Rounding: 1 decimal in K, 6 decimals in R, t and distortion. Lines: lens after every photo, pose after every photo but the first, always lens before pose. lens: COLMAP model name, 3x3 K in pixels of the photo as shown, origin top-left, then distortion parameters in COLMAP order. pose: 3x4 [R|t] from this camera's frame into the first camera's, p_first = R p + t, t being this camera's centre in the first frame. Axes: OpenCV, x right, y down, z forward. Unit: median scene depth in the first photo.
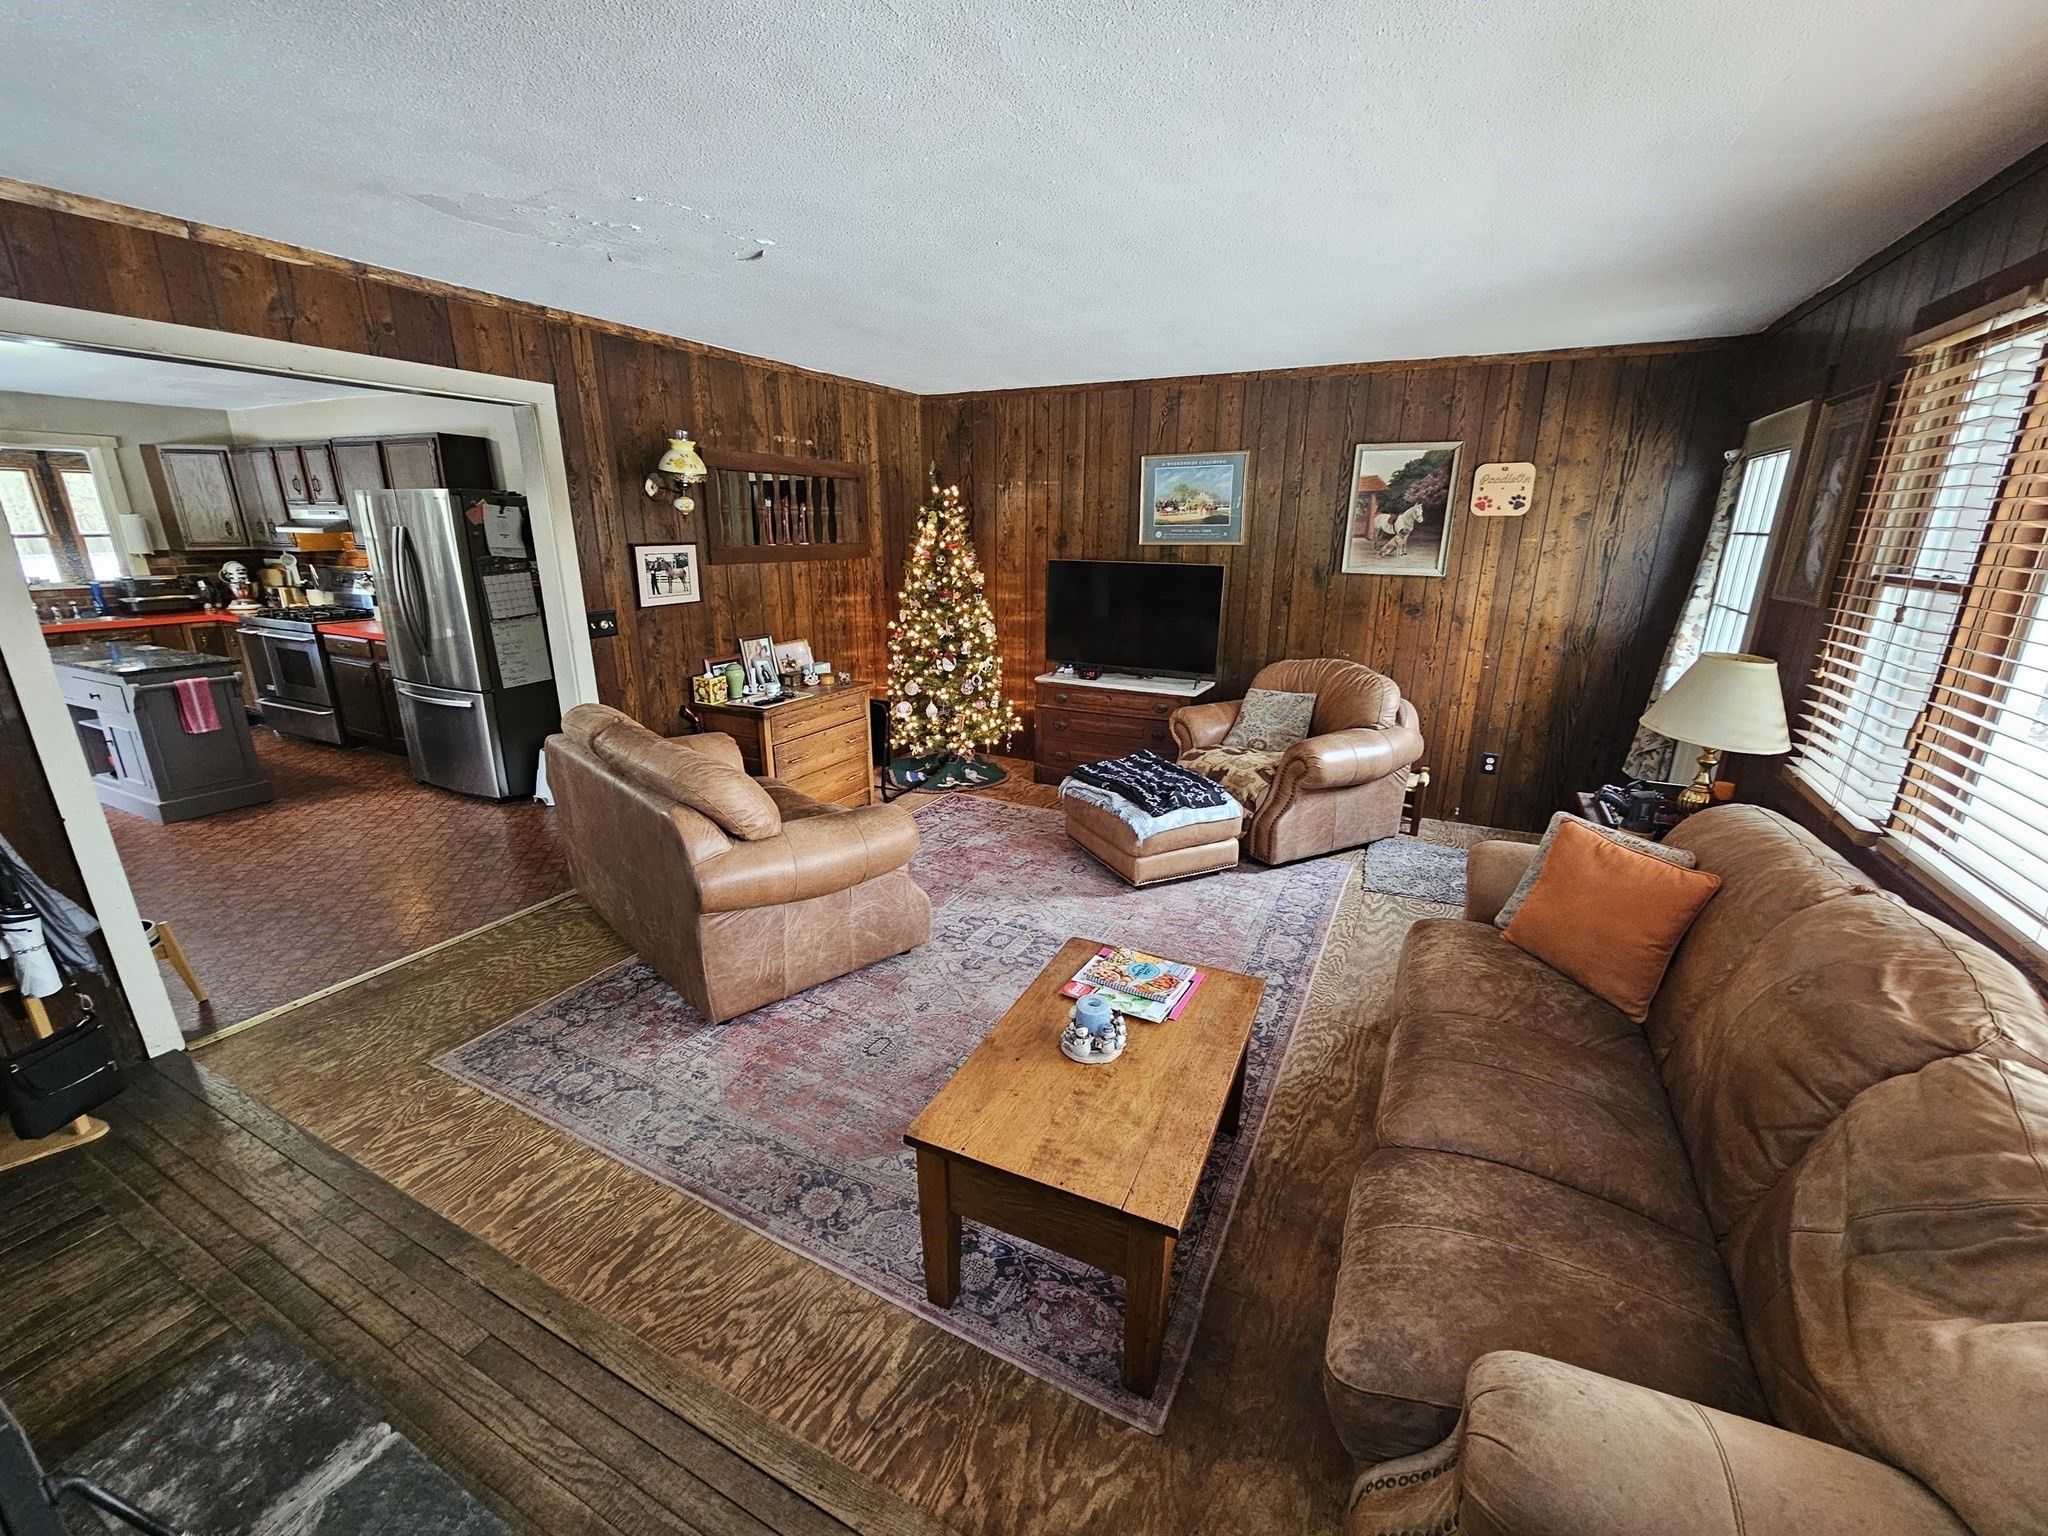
lens RADIAL K [[837.0, 0, 1025.4], [0, 837.0, 780.6], [0, 0, 1]] dist [-0.000921, -0.000420]
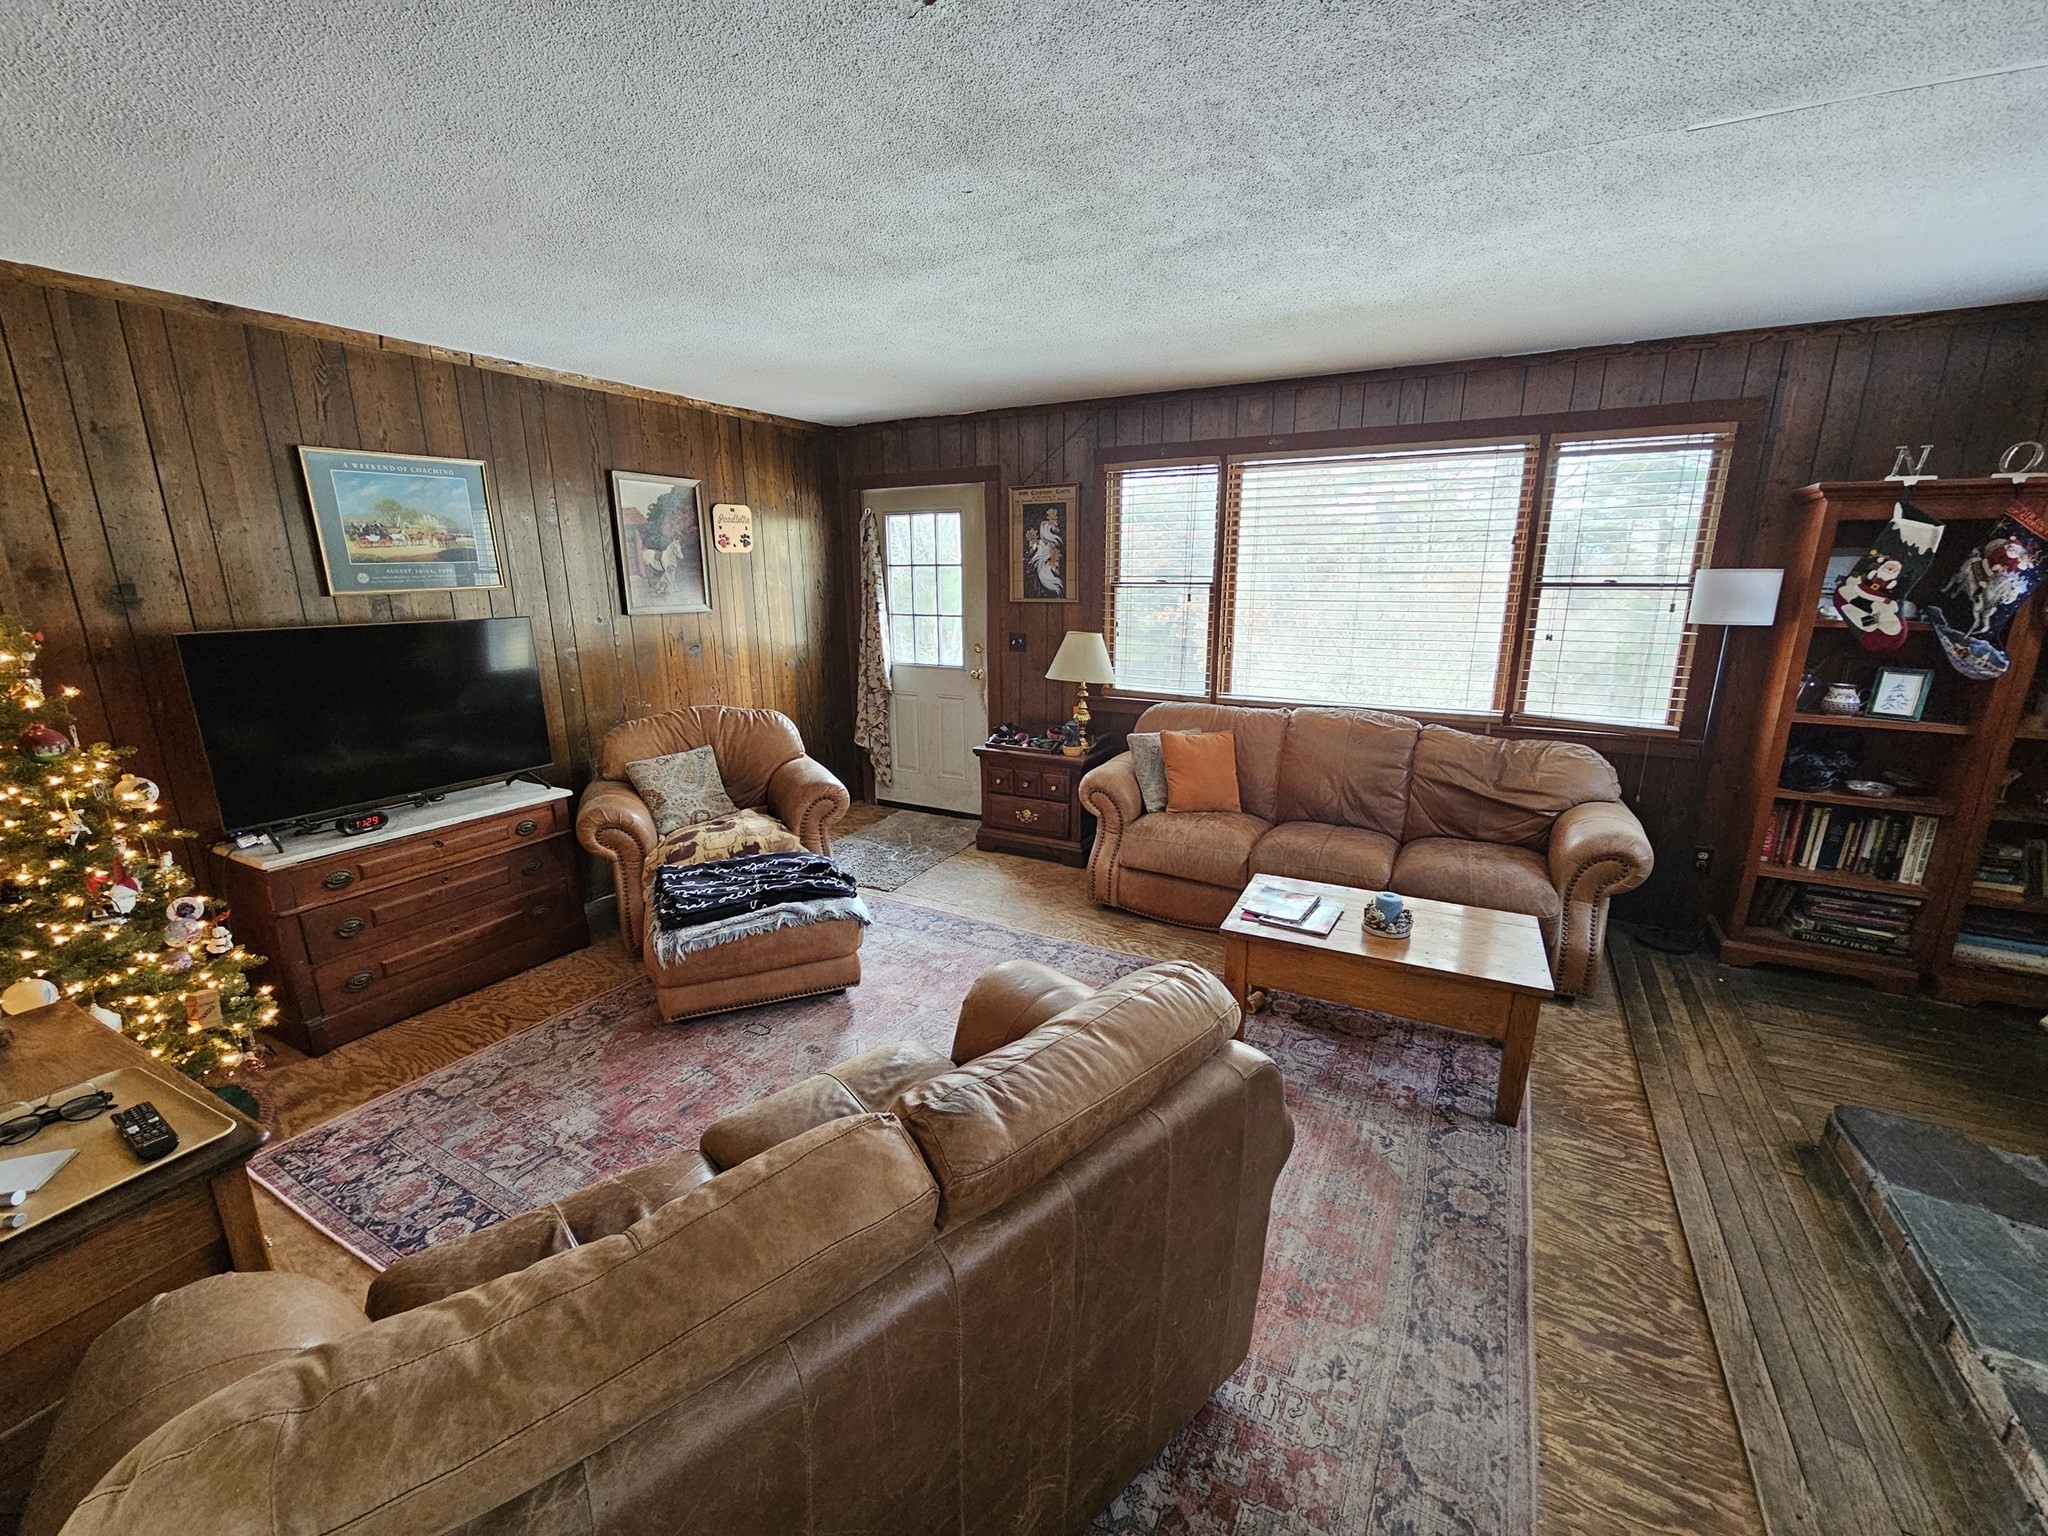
lens RADIAL K [[840.1, 0, 1028.8], [0, 840.1, 780.3], [0, 0, 1]] dist [-0.010208, 0.004912]
pose [[0.030757, -0.249707, 0.967833, -0.530389], [0.301159, 0.925609, 0.229242, -0.174264], [-0.953078, 0.284421, 0.103670, 0.594976]]
